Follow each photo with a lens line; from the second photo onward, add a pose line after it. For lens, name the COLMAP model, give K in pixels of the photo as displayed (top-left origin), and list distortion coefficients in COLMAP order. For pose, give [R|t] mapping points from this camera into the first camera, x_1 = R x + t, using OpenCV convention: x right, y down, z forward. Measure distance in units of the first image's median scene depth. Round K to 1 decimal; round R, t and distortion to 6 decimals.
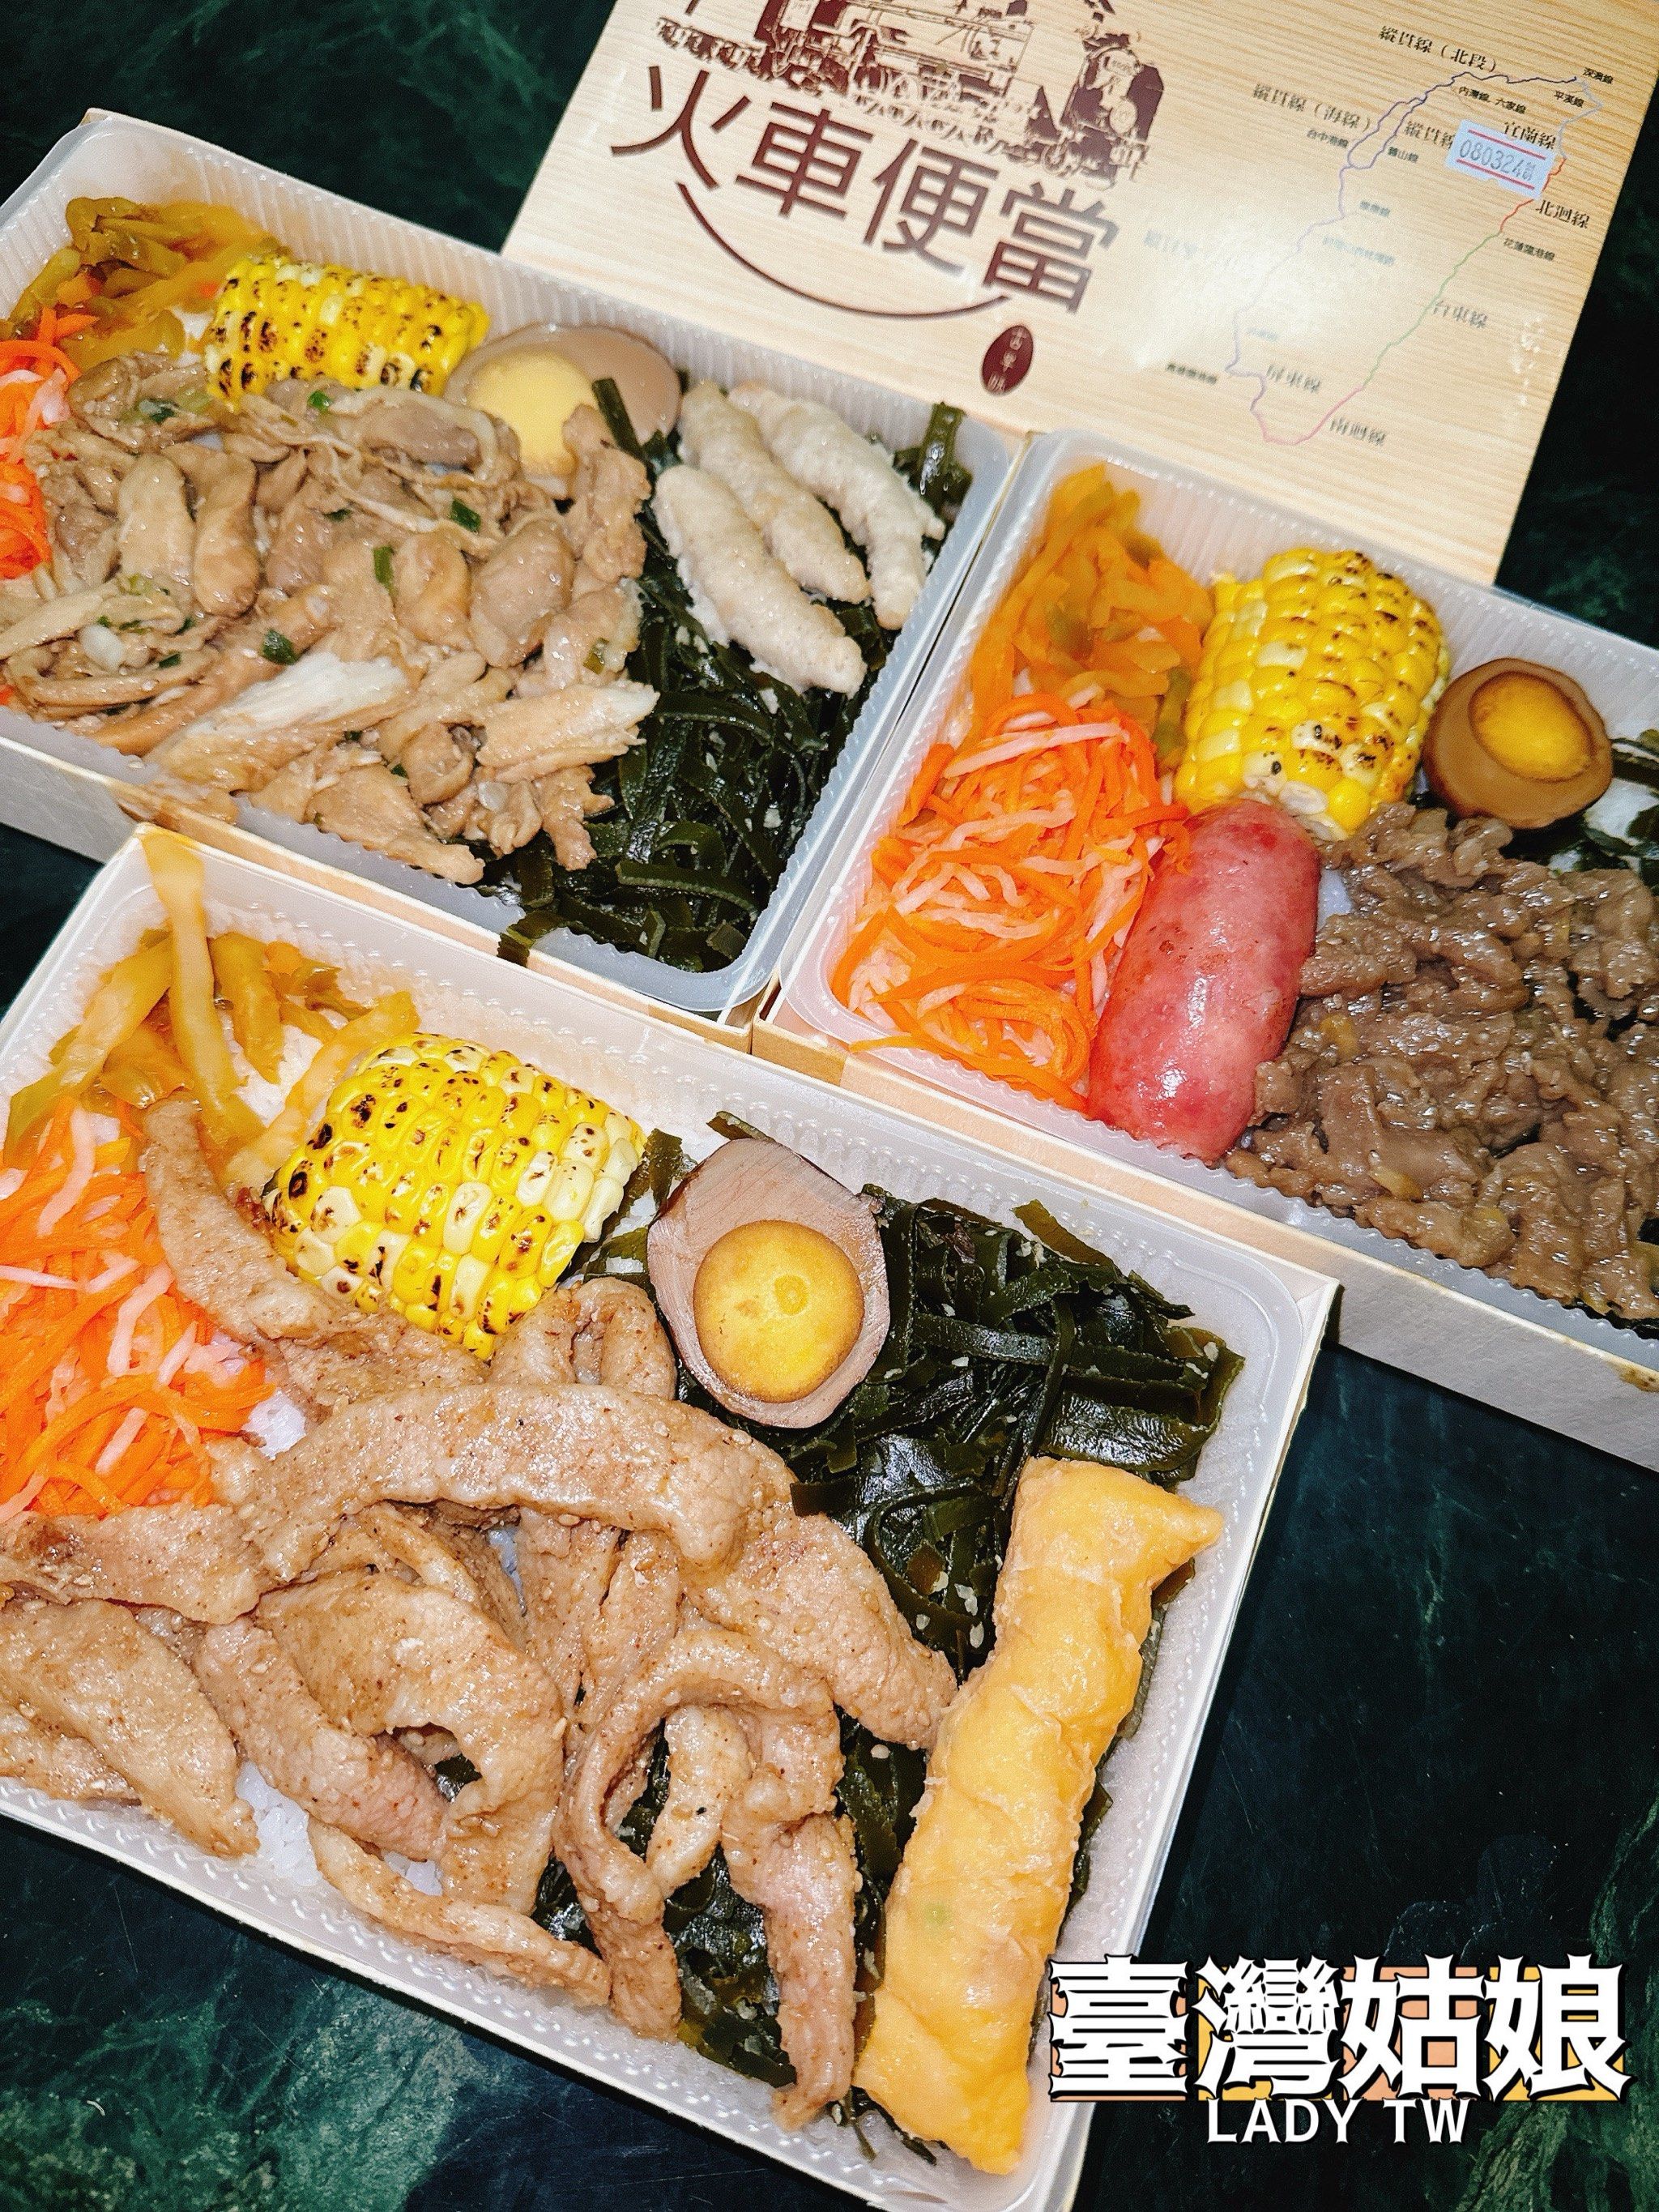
lens RADIAL K [[1669.7, 0, 829.5], [0, 1669.7, 1106.0], [0, 0, 1]] dist [0.001111, -0.032252]
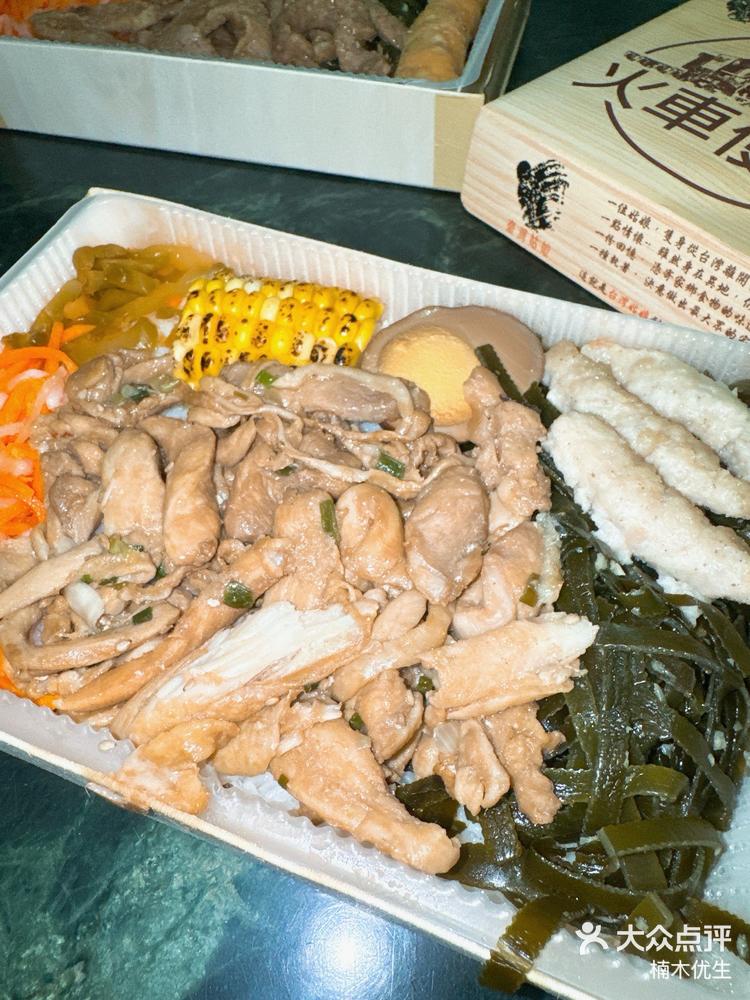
lens RADIAL K [[667.0, 0, 375.0], [0, 667.0, 500.0], [0, 0, 1]] dist [0.004364, 0.000967]
pose [[0.996544, -0.058378, -0.059088, -0.203507], [0.047962, 0.985214, -0.164480, -0.252851], [0.067816, 0.161078, 0.984609, 0.541006]]
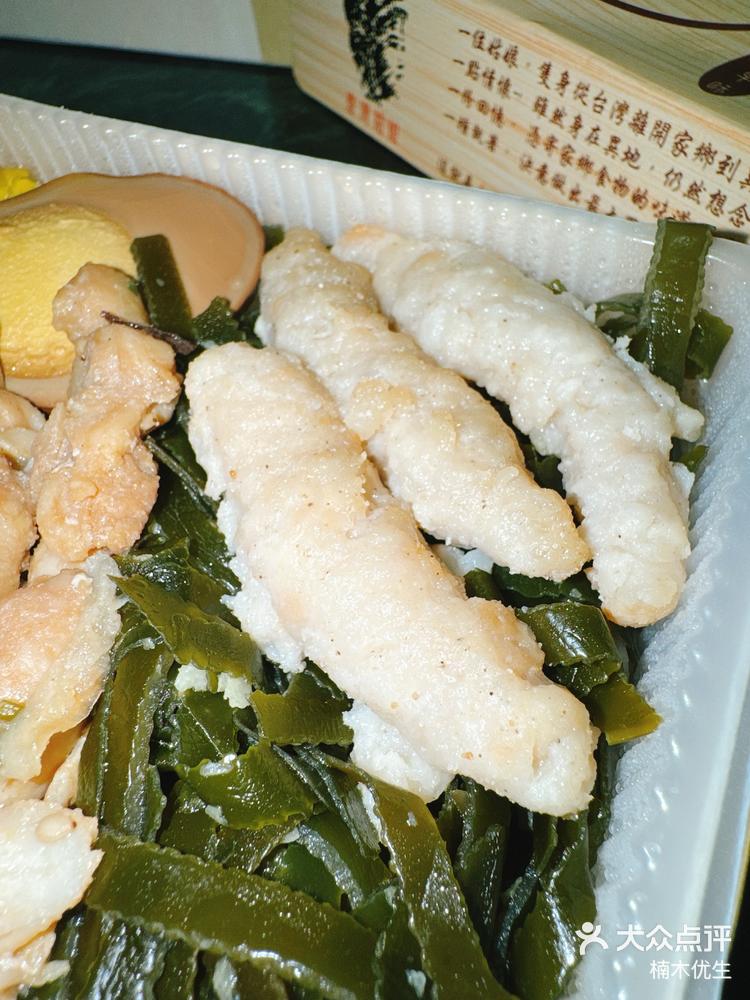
lens RADIAL K [[691.7, 0, 375.0], [0, 691.7, 500.0], [0, 0, 1]] dist [-0.003753, -0.001719]
pose [[0.991725, -0.035845, -0.123275, -0.010844], [0.013136, 0.983523, -0.180305, -0.289261], [0.127707, 0.177193, 0.975855, 0.790508]]
